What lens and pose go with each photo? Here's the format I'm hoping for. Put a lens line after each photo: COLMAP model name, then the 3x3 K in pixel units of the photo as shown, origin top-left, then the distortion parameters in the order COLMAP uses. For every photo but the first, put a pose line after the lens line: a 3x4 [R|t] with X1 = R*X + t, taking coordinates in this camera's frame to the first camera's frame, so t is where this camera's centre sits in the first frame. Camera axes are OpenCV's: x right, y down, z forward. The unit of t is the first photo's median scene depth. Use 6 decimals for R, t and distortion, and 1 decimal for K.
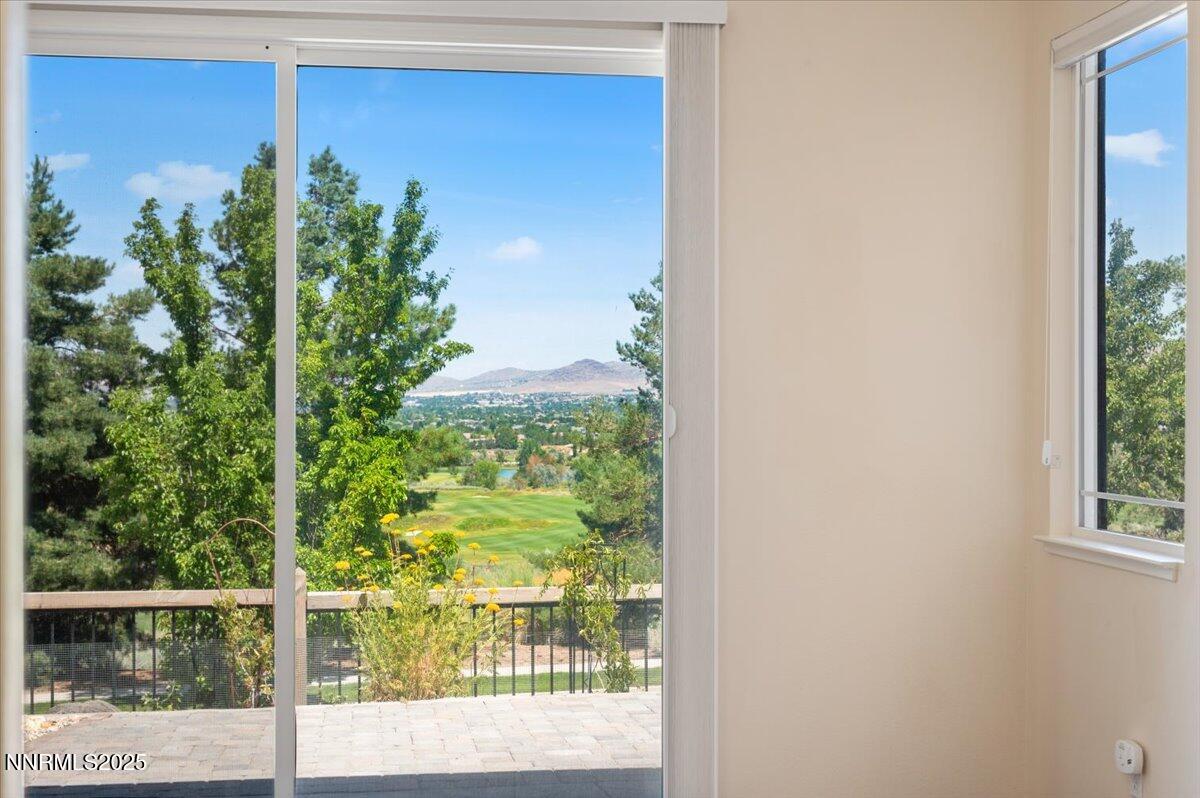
lens RADIAL K [[1772.3, 0, 600.0], [0, 1772.3, 399.0], [0, 0, 1]] dist [-0.025783, -0.038060]
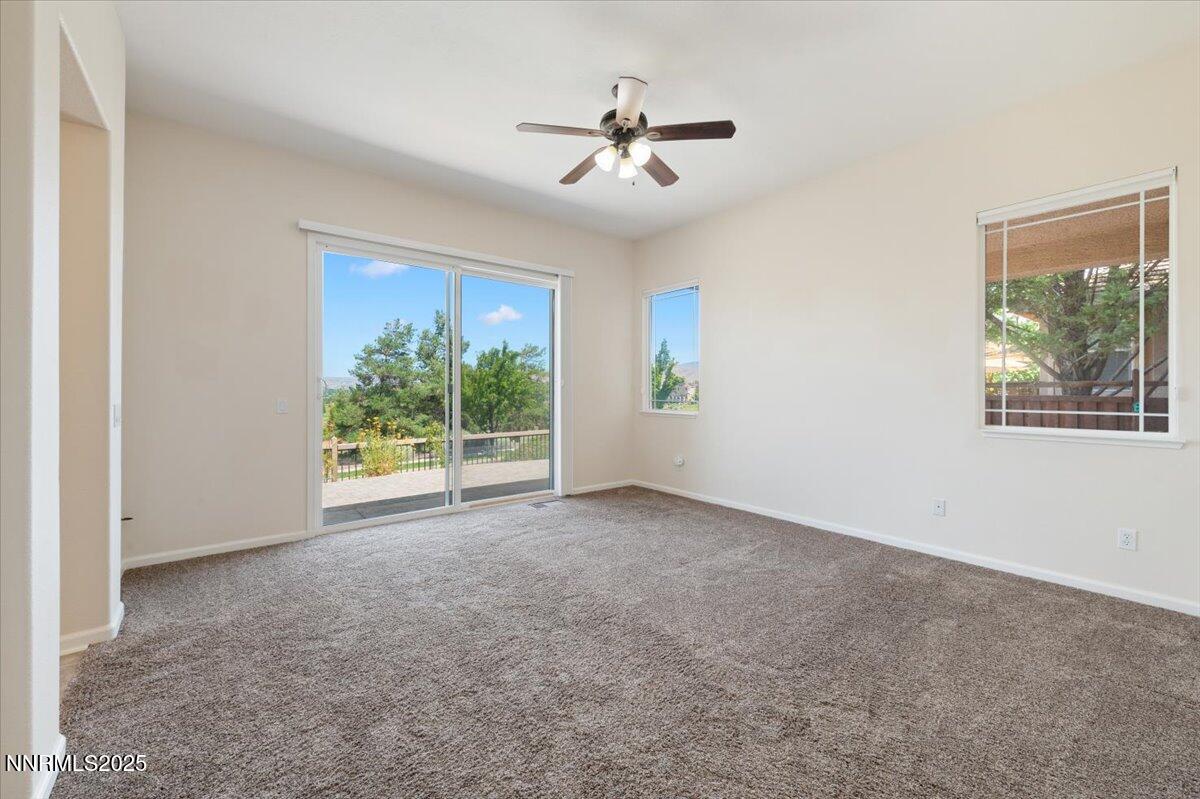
lens RADIAL K [[481.4, 0, 599.9], [0, 481.4, 390.9], [0, 0, 1]] dist [0.000029, 0.000034]
pose [[0.847345, -0.000053, 0.531042, -0.412725], [-0.001317, 0.999997, 0.002201, 0.027682], [-0.531041, -0.002565, 0.847342, 0.094743]]
